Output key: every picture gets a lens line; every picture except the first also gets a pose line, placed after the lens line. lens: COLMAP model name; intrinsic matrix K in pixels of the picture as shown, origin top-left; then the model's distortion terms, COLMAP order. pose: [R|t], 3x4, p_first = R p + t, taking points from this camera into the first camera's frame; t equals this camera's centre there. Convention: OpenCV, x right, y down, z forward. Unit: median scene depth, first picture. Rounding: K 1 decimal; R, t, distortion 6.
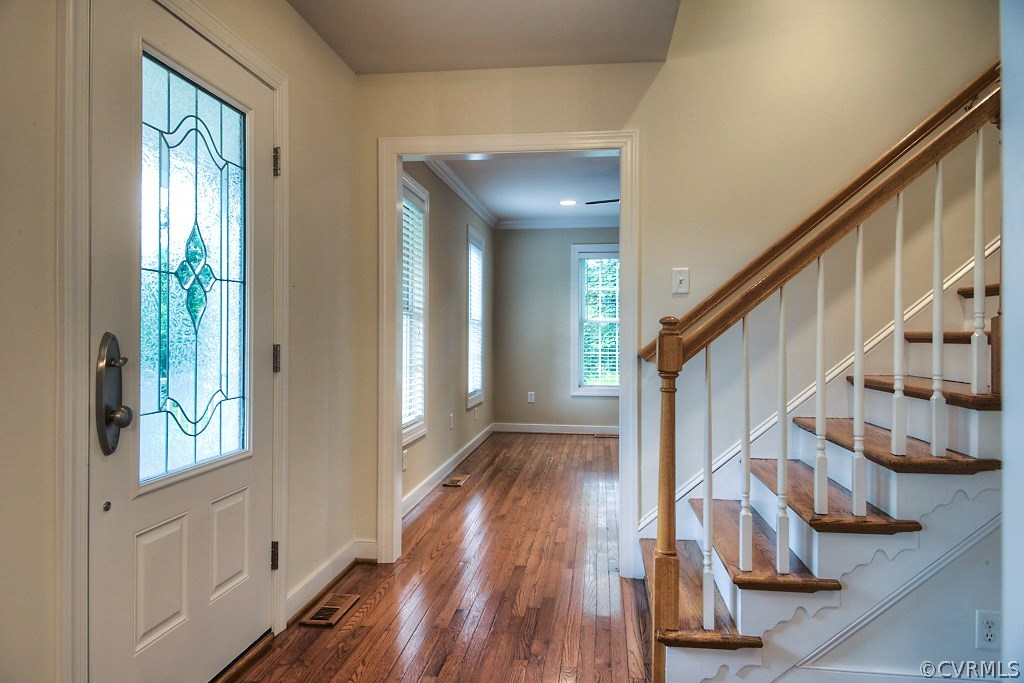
lens RADIAL K [[671.4, 0, 510.2], [0, 671.4, 338.0], [0, 0, 1]] dist [0.036134, -0.028722]
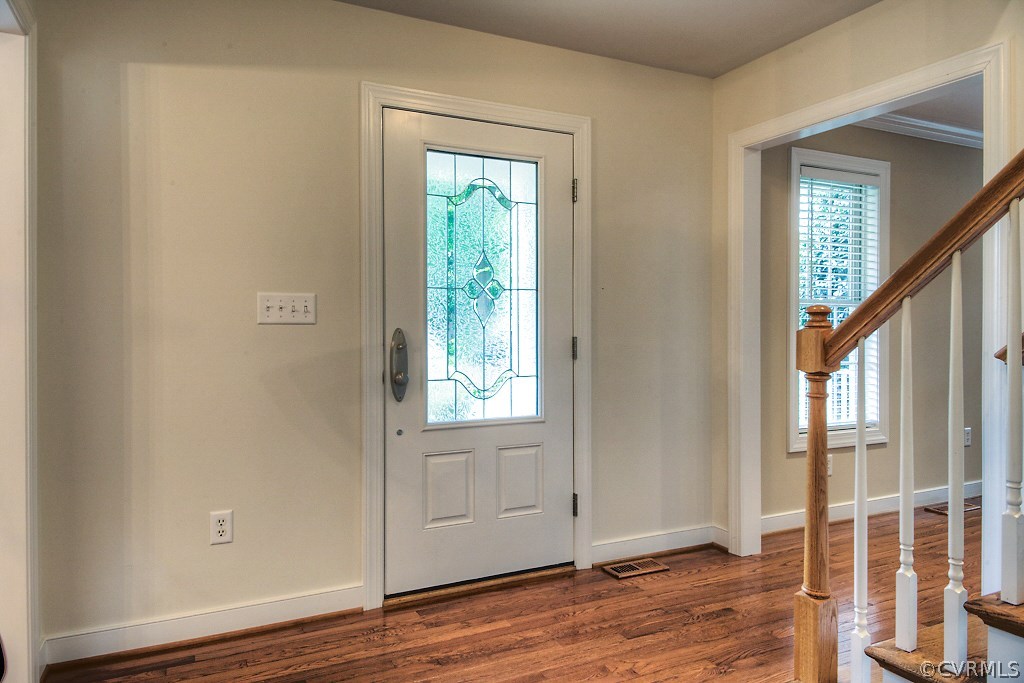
lens RADIAL K [[671.4, 0, 509.6], [0, 671.4, 341.0], [0, 0, 1]] dist [0.036134, -0.028722]
pose [[0.550710, 0.010645, -0.834629, 0.629318], [-0.001360, 0.999929, 0.011856, 0.002260], [0.834695, -0.005394, 0.550685, 0.212713]]
